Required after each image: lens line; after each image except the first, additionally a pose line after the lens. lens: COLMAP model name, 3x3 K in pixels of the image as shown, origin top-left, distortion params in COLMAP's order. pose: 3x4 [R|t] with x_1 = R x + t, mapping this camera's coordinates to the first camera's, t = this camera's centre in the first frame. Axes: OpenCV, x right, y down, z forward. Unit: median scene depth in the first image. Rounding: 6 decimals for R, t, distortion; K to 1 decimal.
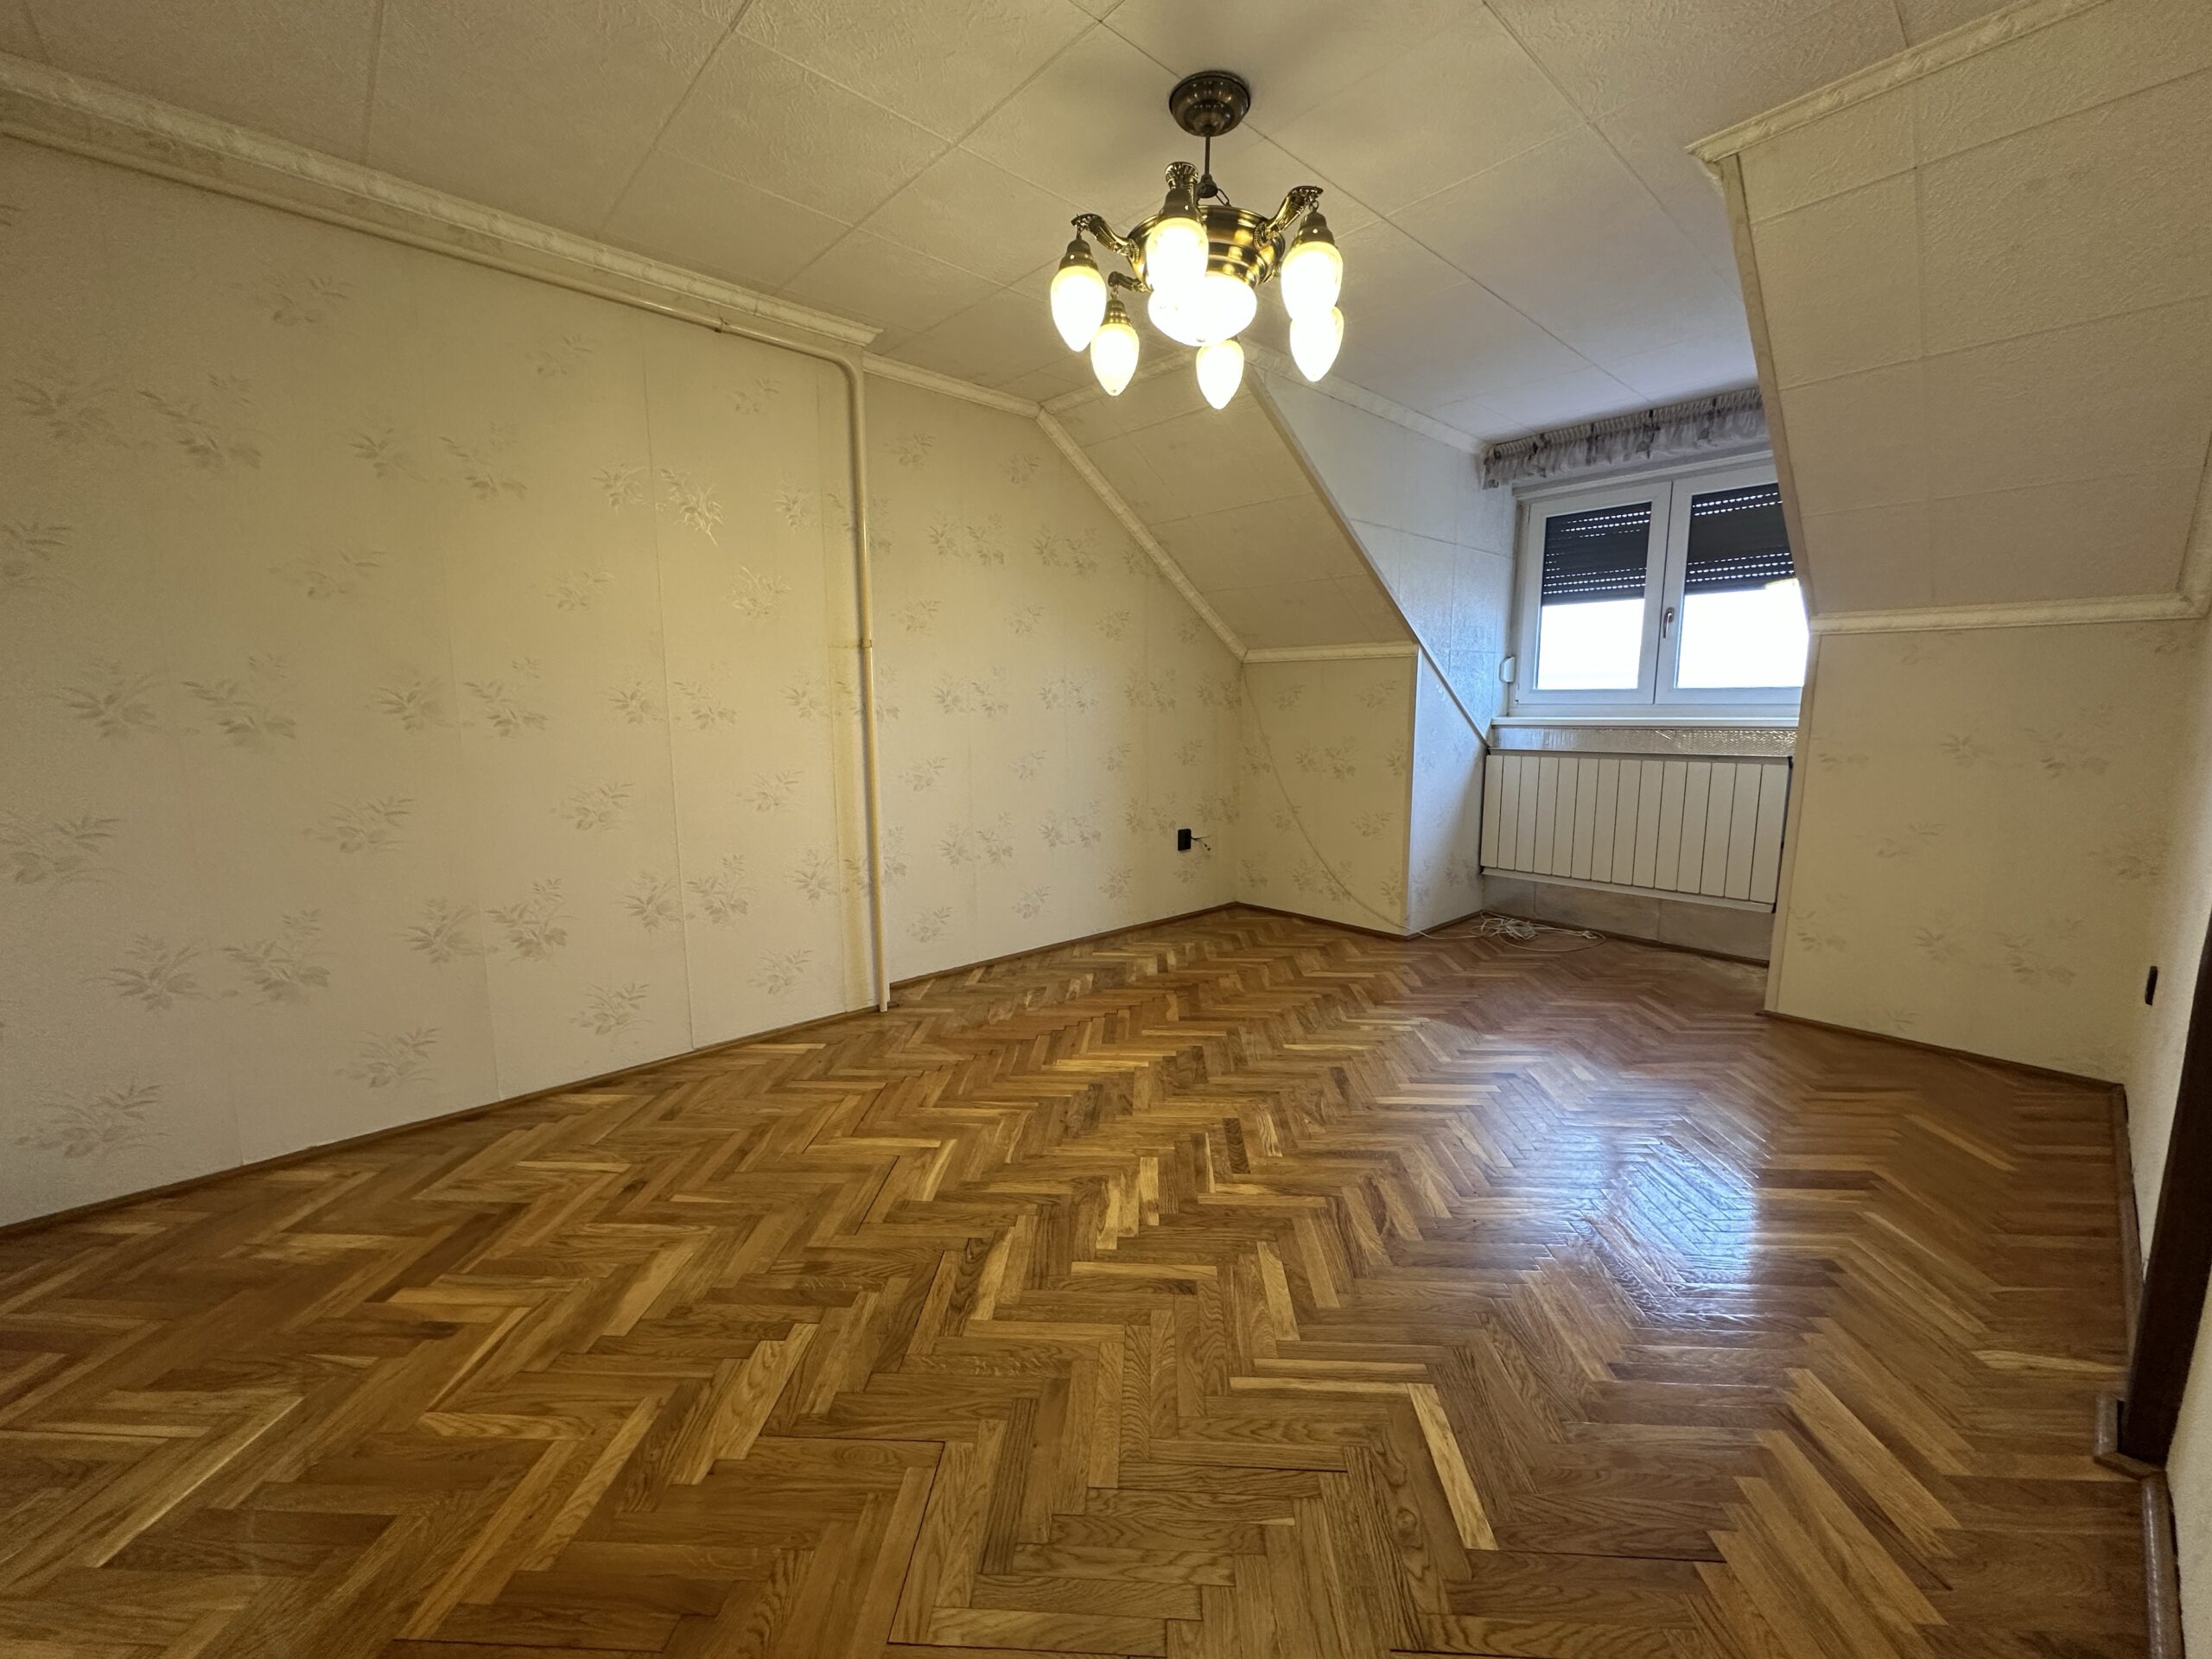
lens RADIAL K [[885.3, 0, 1106.0], [0, 885.3, 829.5], [0, 0, 1]] dist [0.001094, 0.000336]
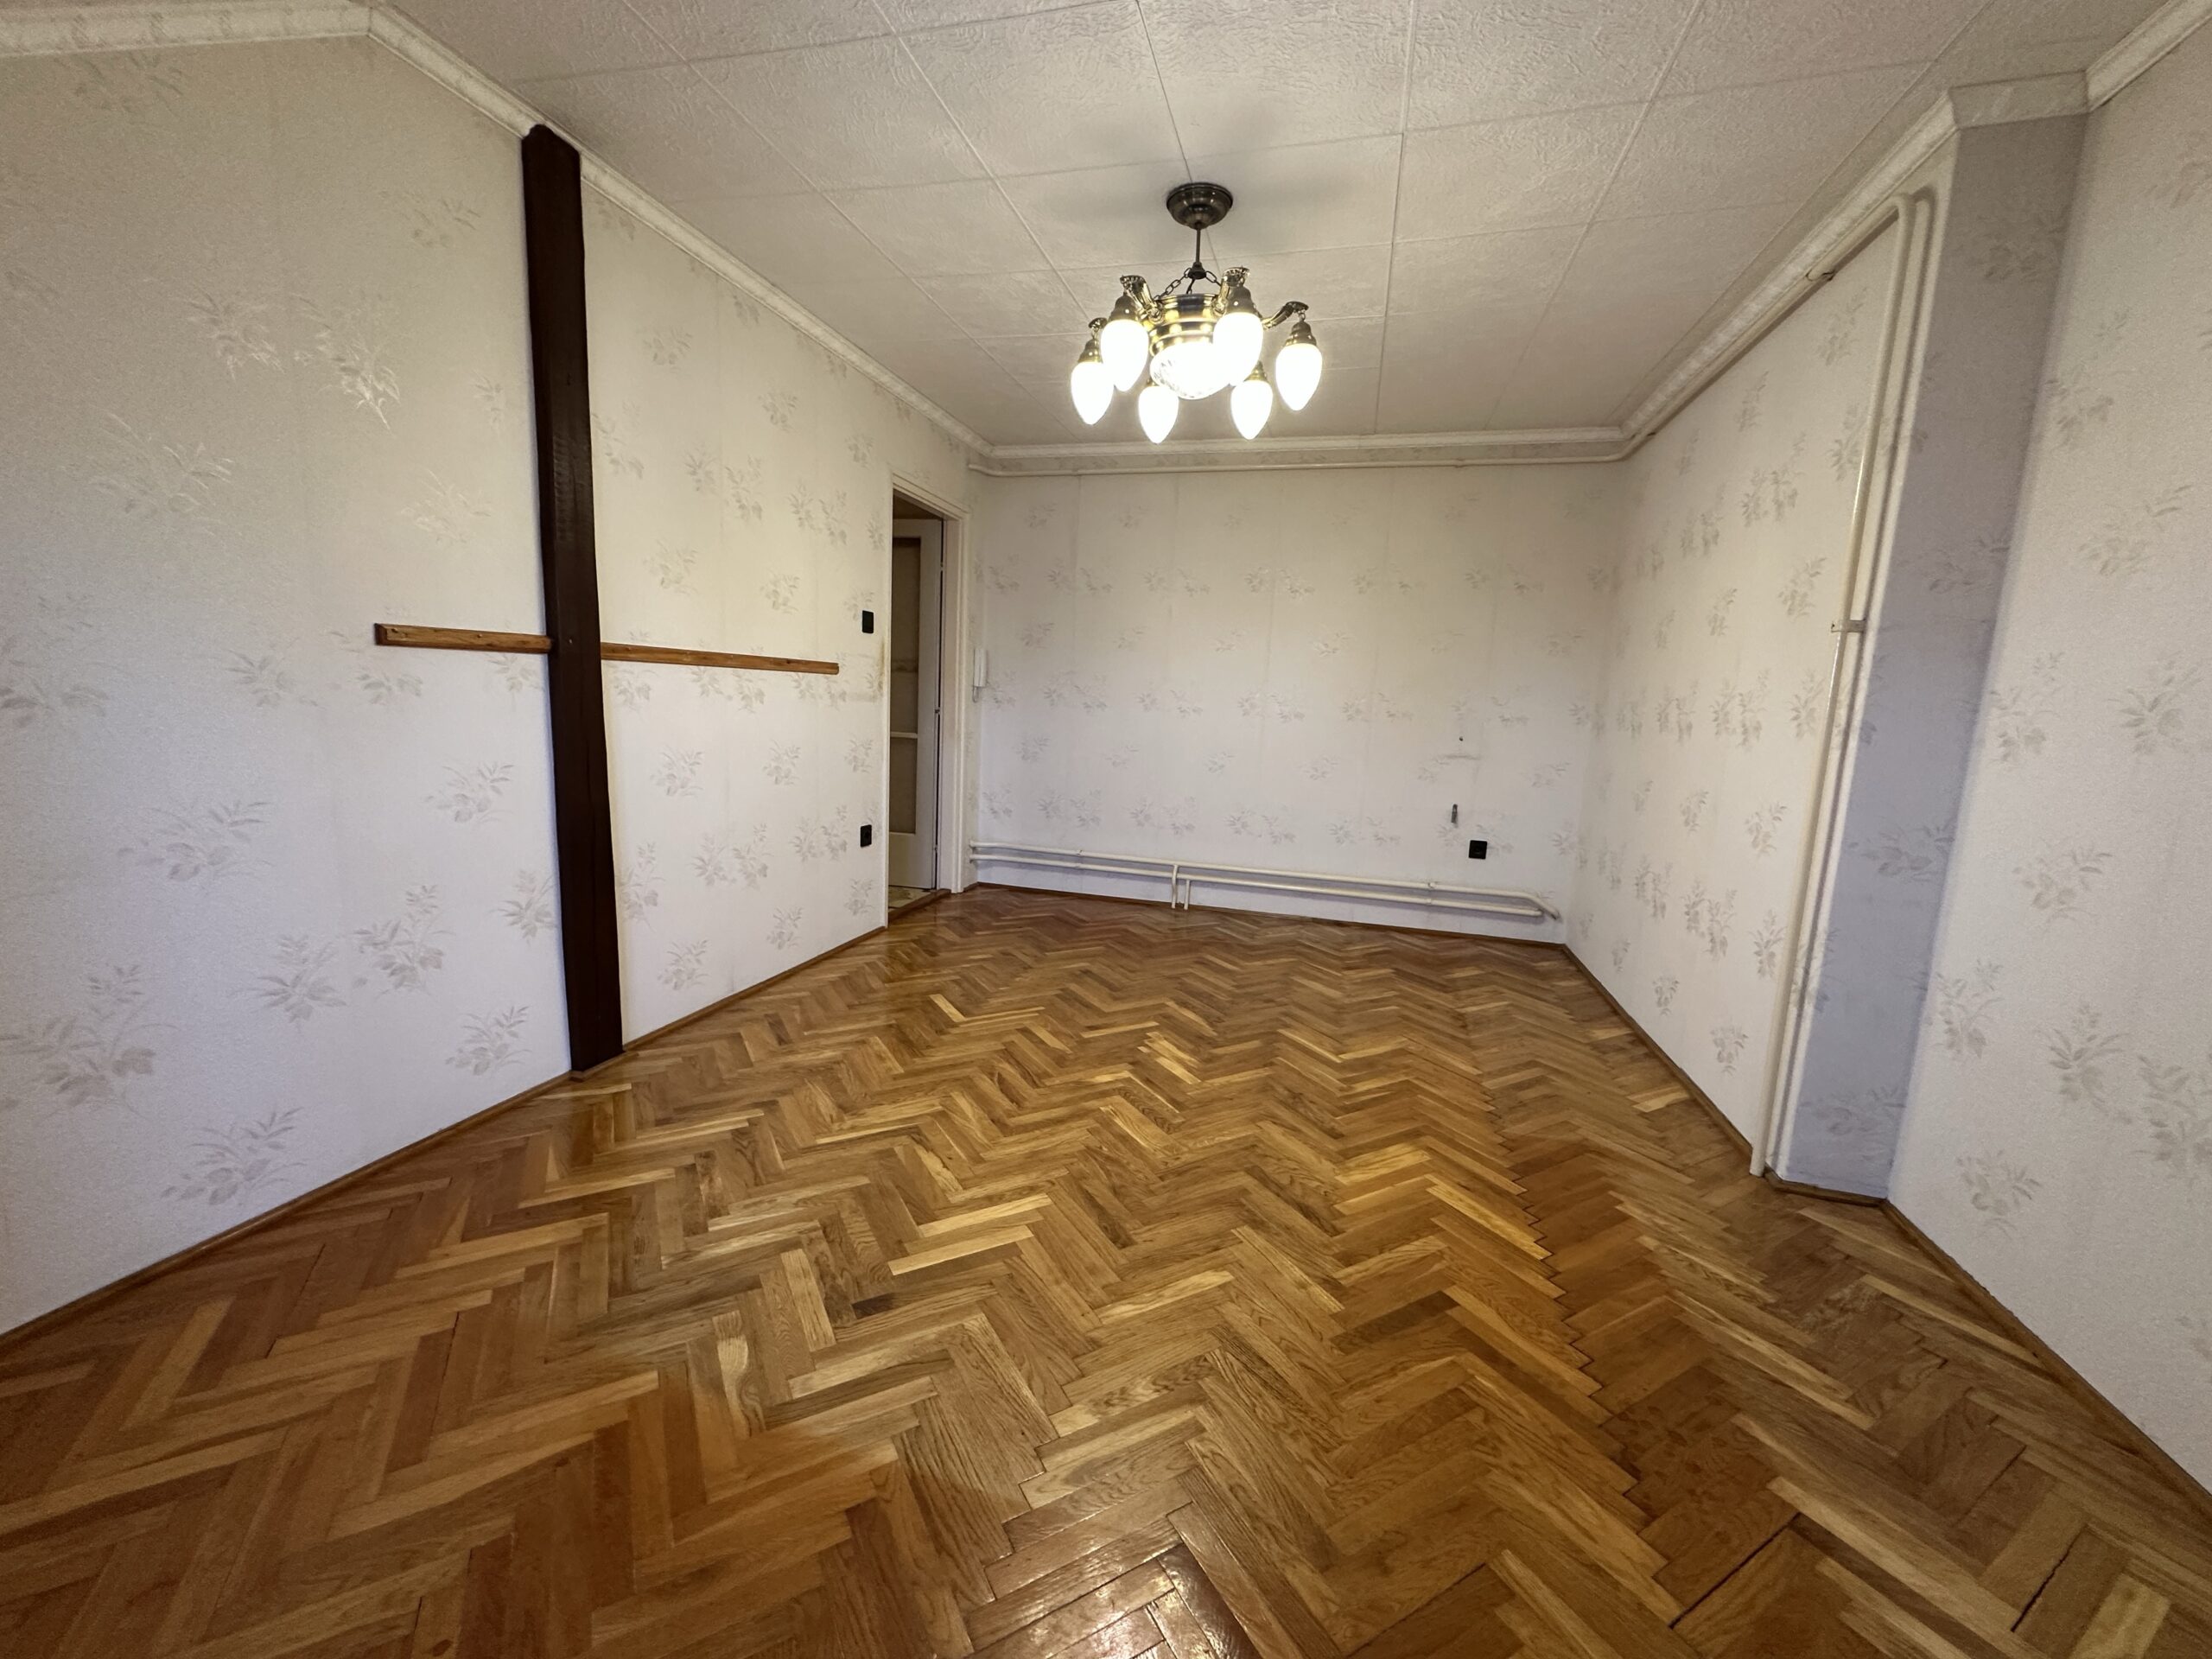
lens RADIAL K [[885.3, 0, 1106.0], [0, 885.3, 829.5], [0, 0, 1]] dist [0.001094, 0.000336]
pose [[-0.843945, 0.043603, -0.534655, 0.818648], [-0.117678, 0.957364, 0.263829, -0.262954], [0.523363, 0.285574, -0.802831, 1.922636]]
